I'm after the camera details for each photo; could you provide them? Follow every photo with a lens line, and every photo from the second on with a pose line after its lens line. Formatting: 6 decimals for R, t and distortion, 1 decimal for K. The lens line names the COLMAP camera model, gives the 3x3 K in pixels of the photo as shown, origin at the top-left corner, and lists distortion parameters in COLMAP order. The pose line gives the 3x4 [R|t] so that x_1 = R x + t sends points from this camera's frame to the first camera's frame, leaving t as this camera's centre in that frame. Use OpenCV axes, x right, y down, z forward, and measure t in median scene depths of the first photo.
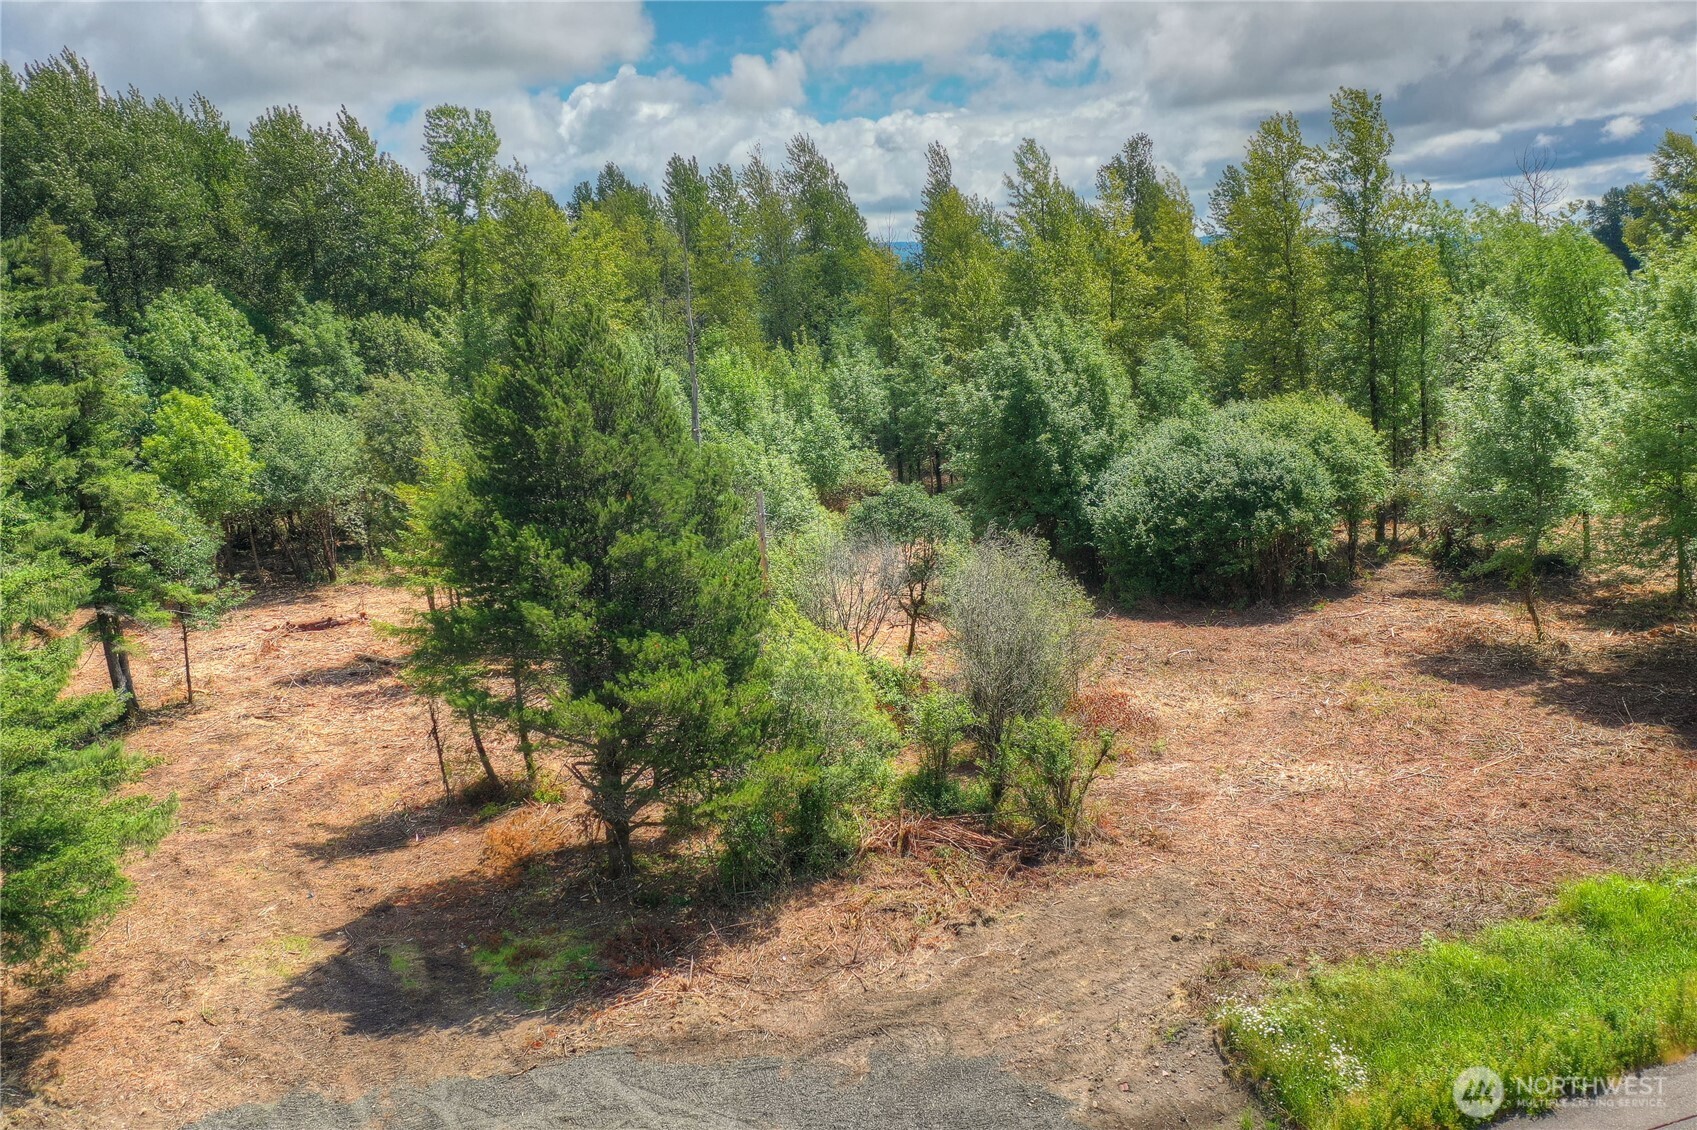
lens RADIAL K [[1485.7, 0, 859.7], [0, 1485.7, 565.9], [0, 0, 1]] dist [-0.003972, 0.098641]
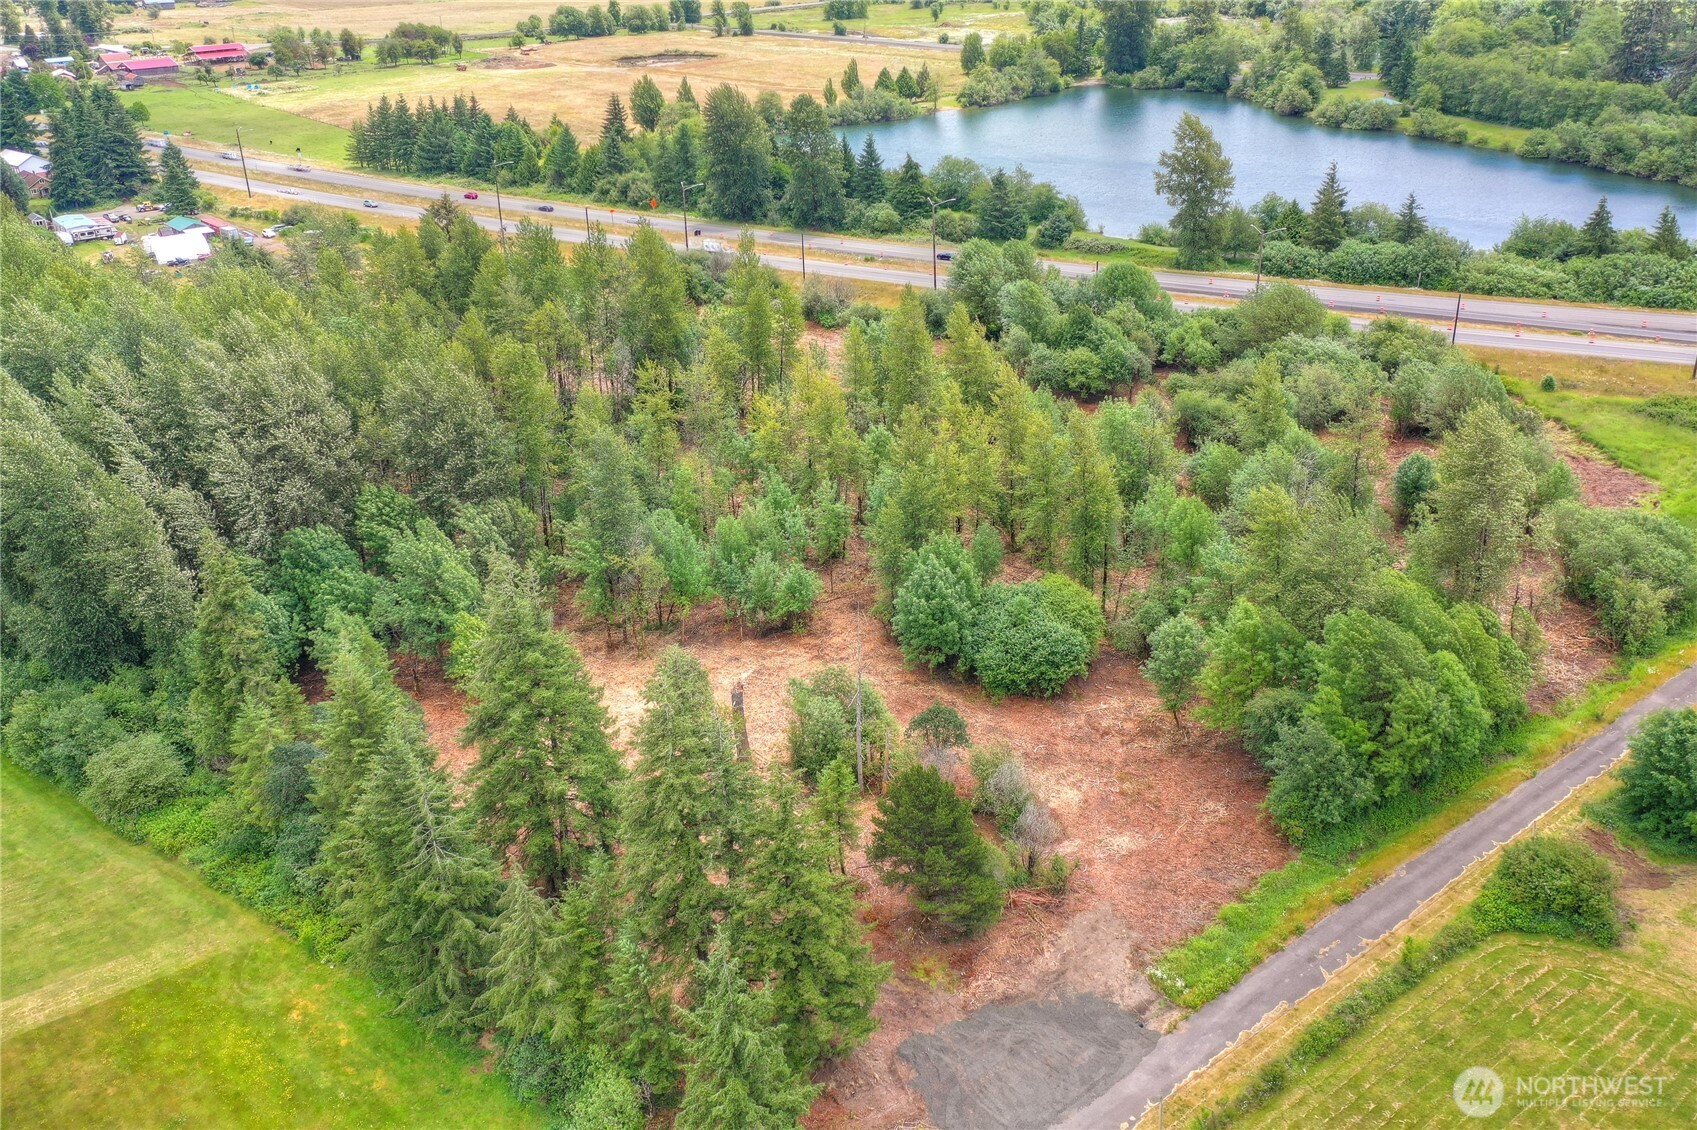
lens RADIAL K [[1469.8, 0, 848.5], [0, 1469.8, 565.0], [0, 0, 1]] dist [0.039056, 0.002471]
pose [[0.952079, -0.087811, 0.292976, -0.984969], [0.016538, 0.971279, 0.237369, -1.064181], [-0.305405, -0.221148, 0.926186, -1.333922]]
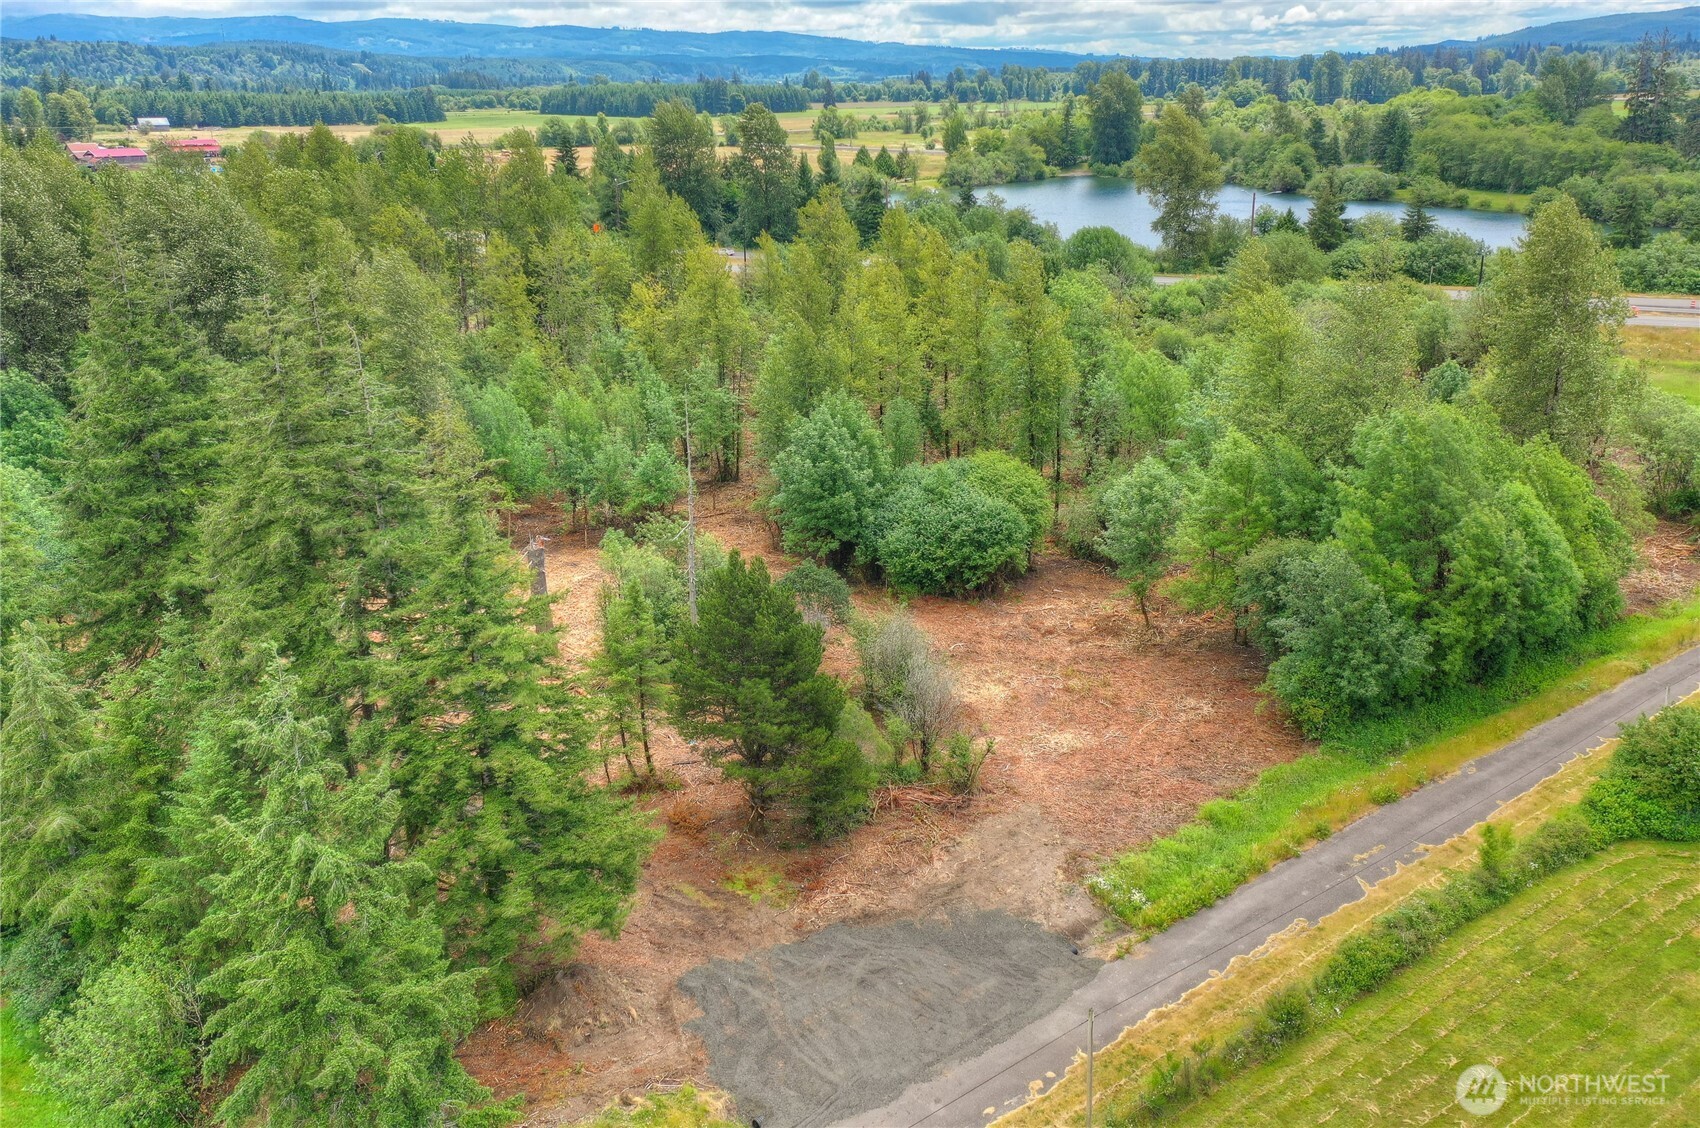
lens RADIAL K [[1472.4, 0, 850.0], [0, 1472.4, 564.0], [0, 0, 1]] dist [0.039056, 0.002471]
pose [[0.952457, -0.046932, 0.301036, -0.549824], [0.006909, 0.991138, 0.132659, -0.355752], [-0.304594, -0.124272, 0.944341, -0.728078]]
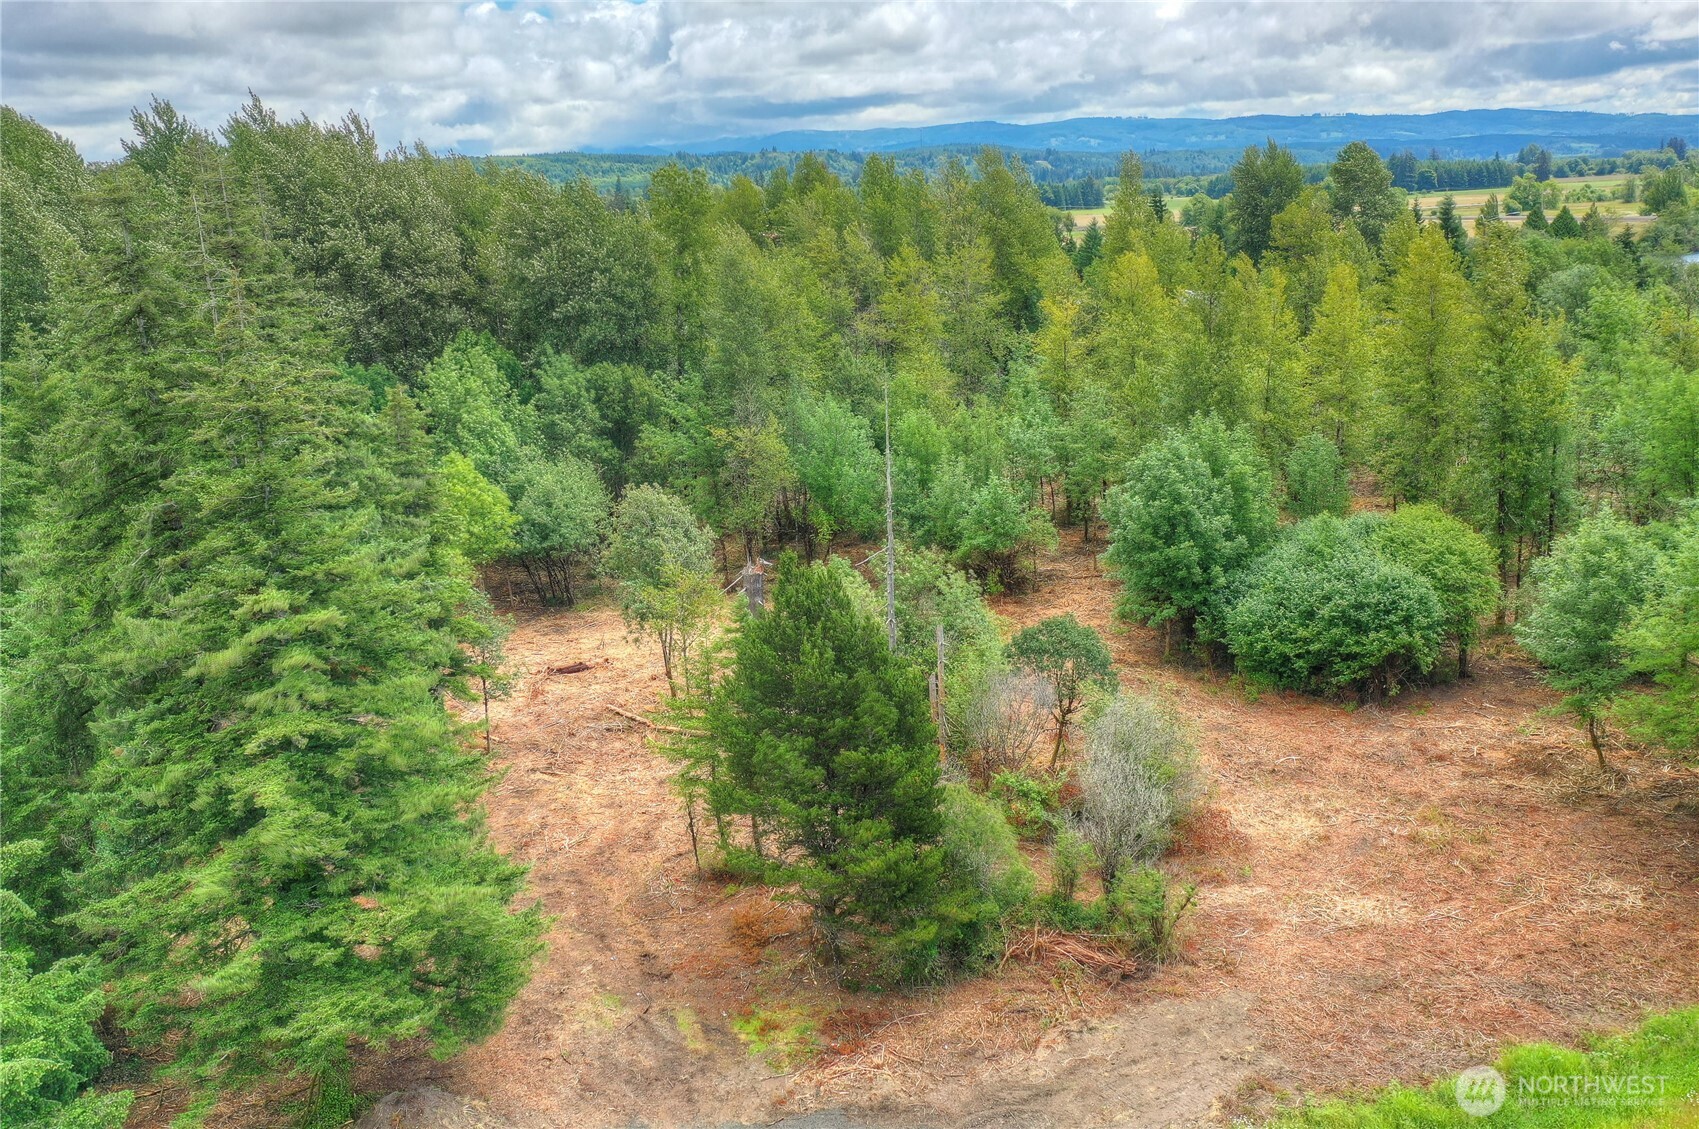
lens RADIAL K [[1551.0, 0, 849.5], [0, 1551.0, 564.5], [0, 0, 1]] dist [0.024670, 0.025742]
pose [[0.992096, 0.047281, -0.116232, 0.007440], [-0.039298, 0.996770, 0.070038, -0.238939], [0.119168, -0.064916, 0.990750, -0.374184]]
